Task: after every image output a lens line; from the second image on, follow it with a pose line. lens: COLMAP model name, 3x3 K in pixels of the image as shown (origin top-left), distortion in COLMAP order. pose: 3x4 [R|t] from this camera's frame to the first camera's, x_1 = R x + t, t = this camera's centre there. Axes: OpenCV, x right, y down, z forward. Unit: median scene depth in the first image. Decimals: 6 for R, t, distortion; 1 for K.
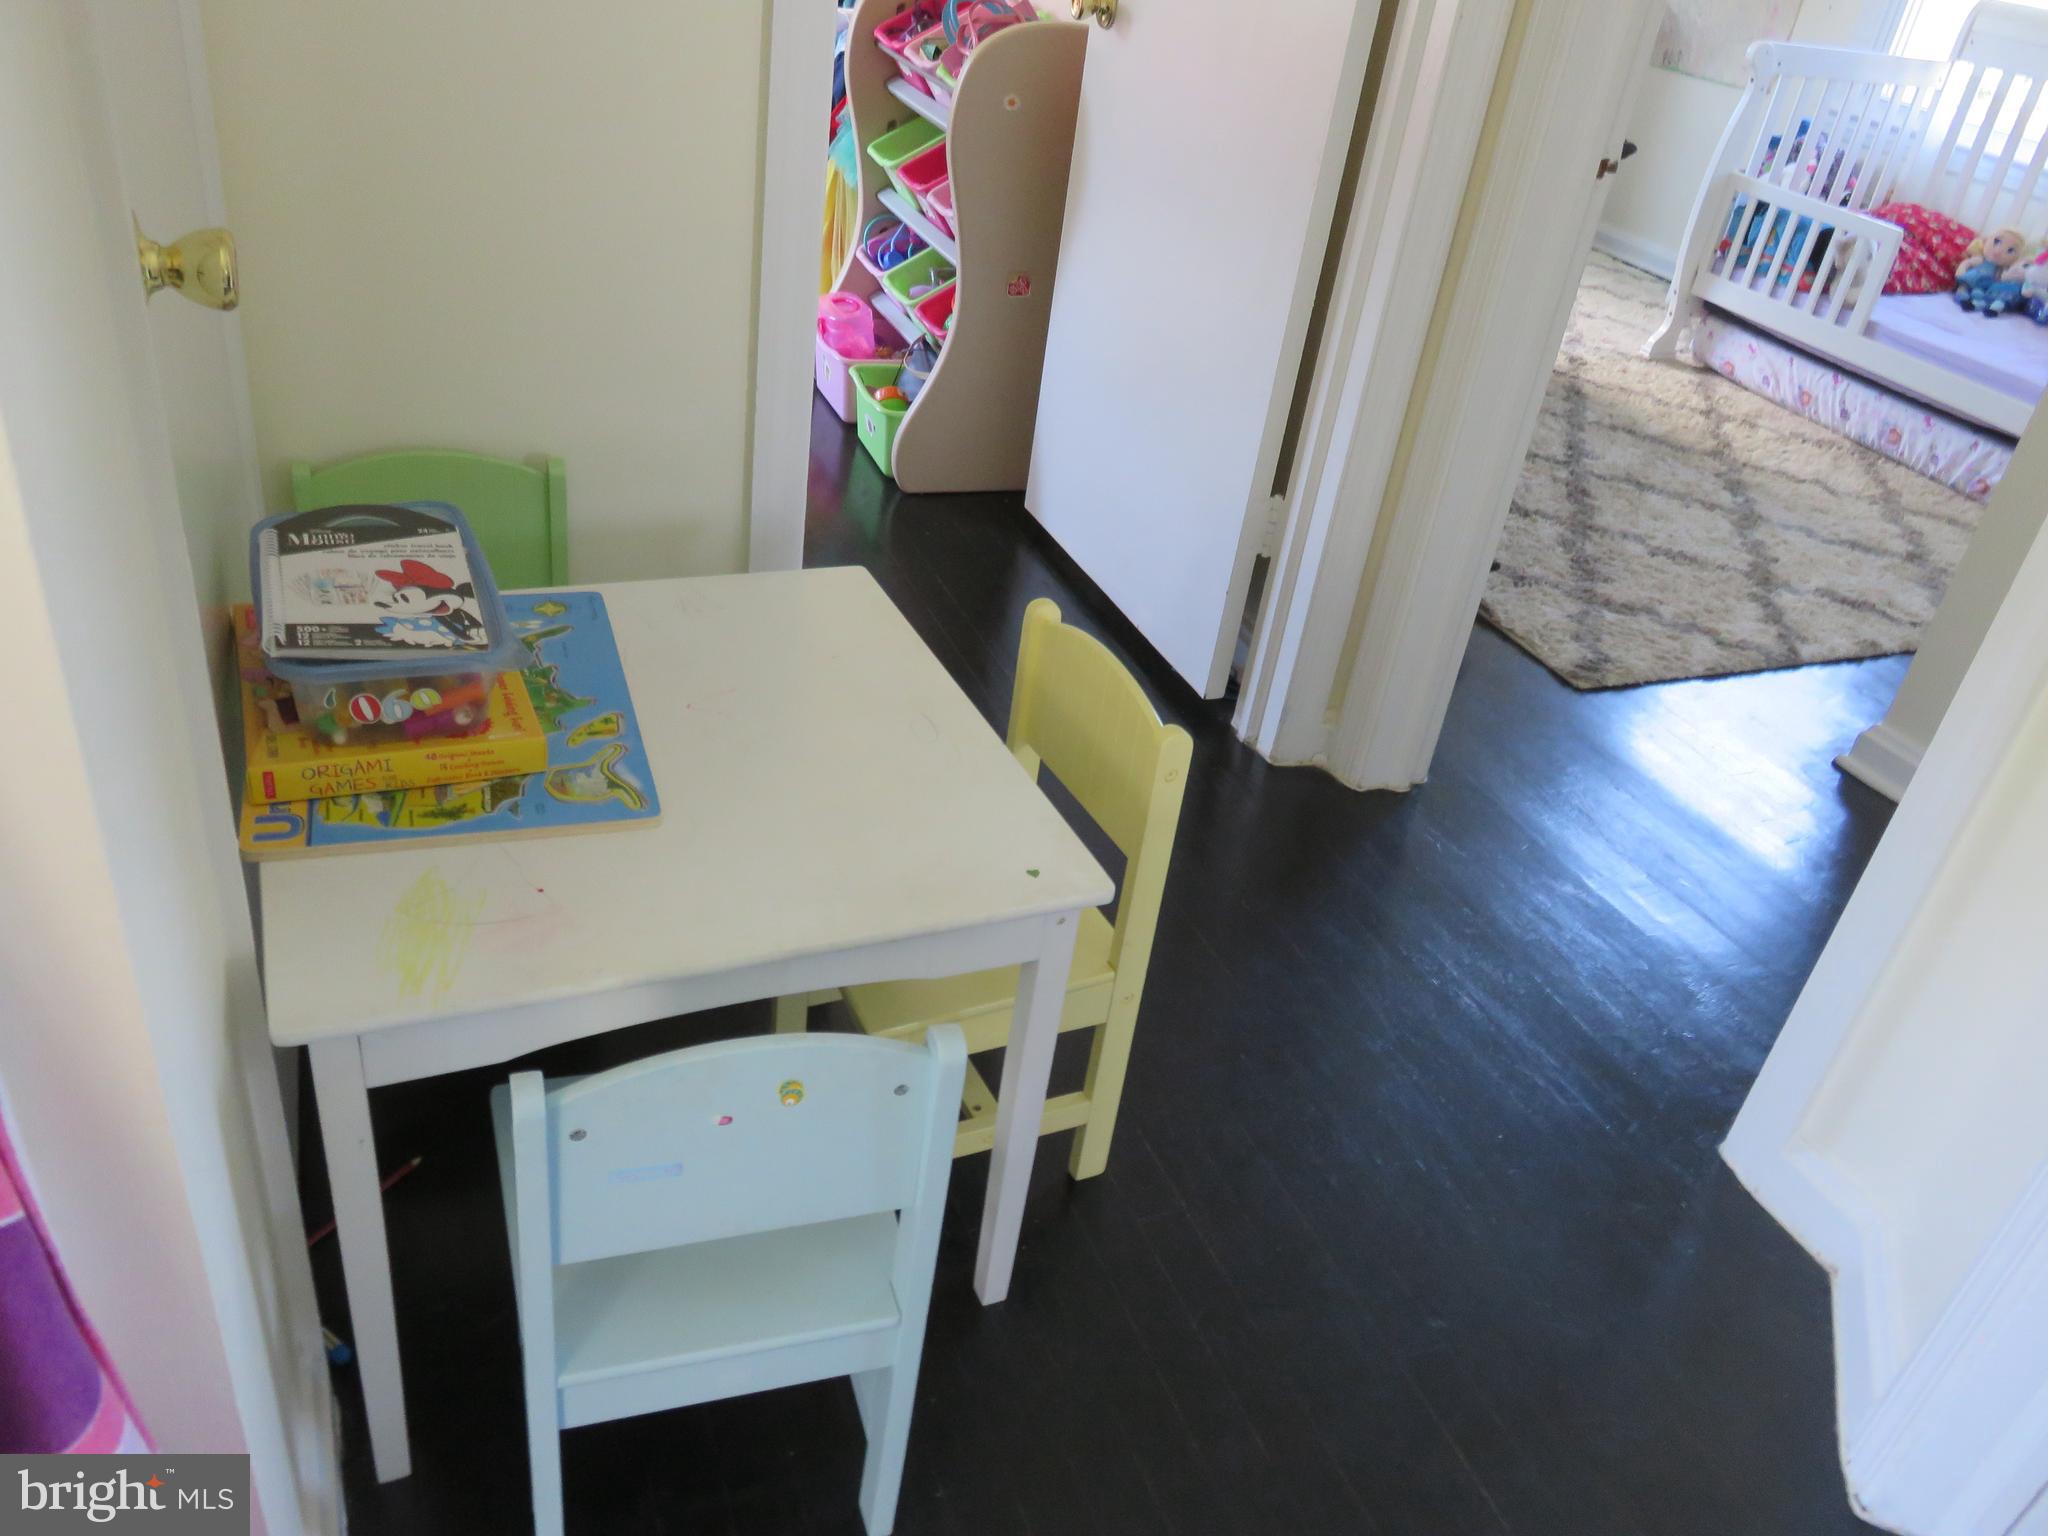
lens RADIAL K [[1537.3, 0, 1024.0], [0, 1537.3, 768.0], [0, 0, 1]] dist [0.000565, -0.012277]
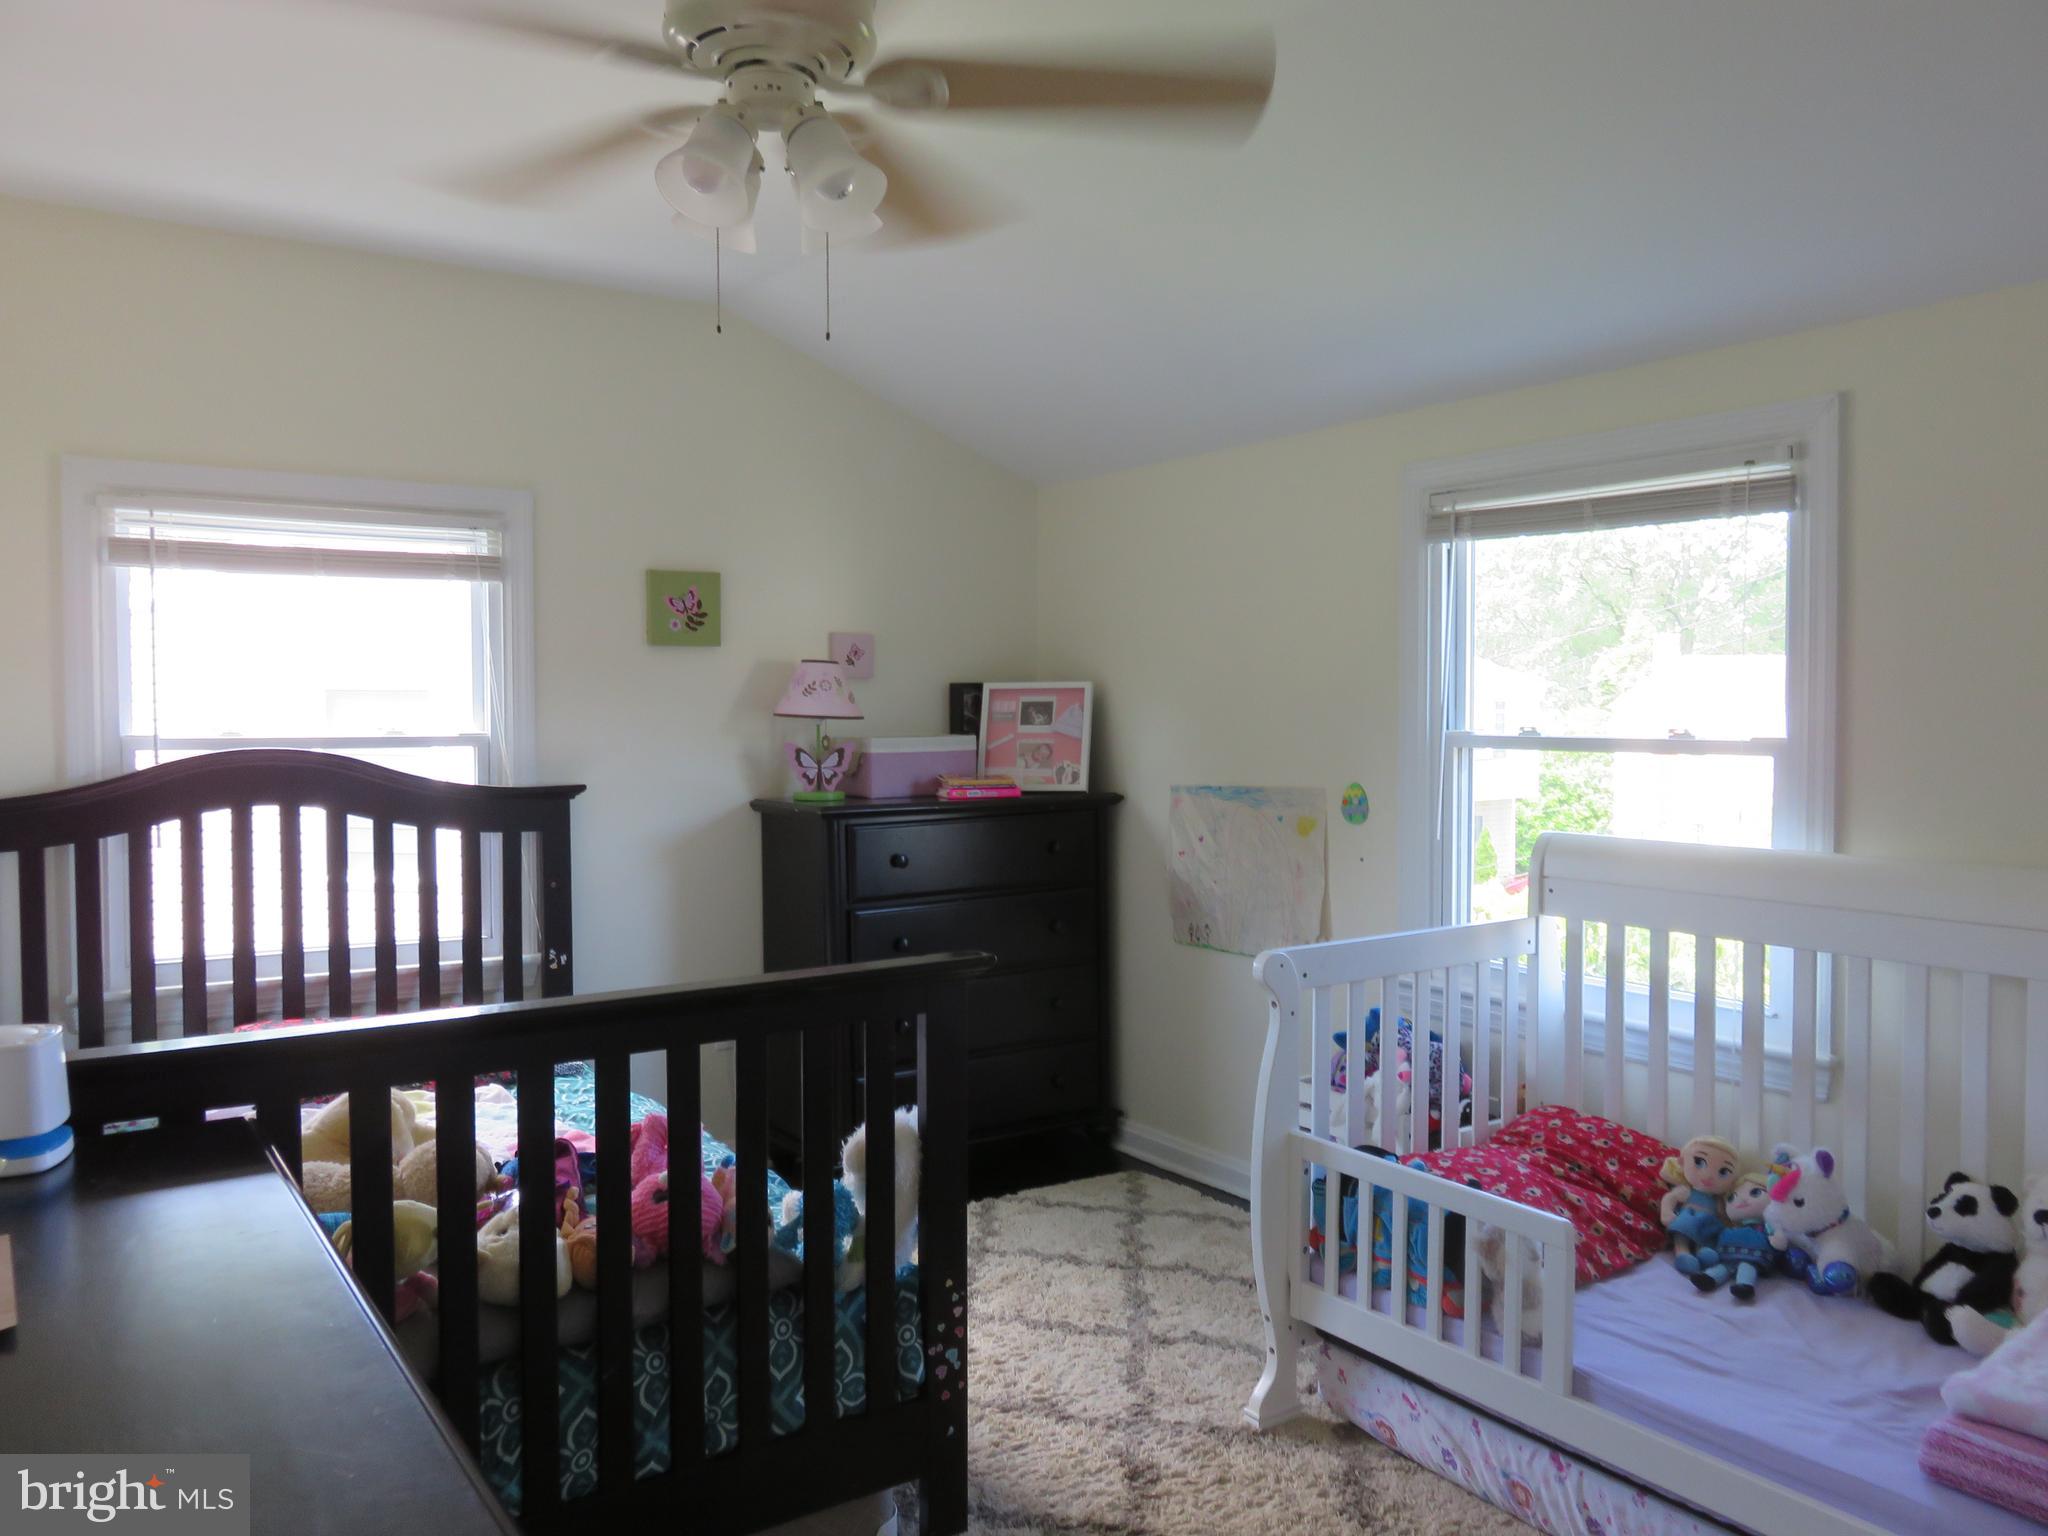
lens RADIAL K [[1520.9, 0, 1024.0], [0, 1520.9, 768.0], [0, 0, 1]] dist [-0.025449, 0.020386]
pose [[0.971142, -0.135801, 0.196063, 0.248337], [0.214289, 0.857722, -0.467326, -0.245432], [-0.104705, 0.495854, 0.862070, 0.385636]]
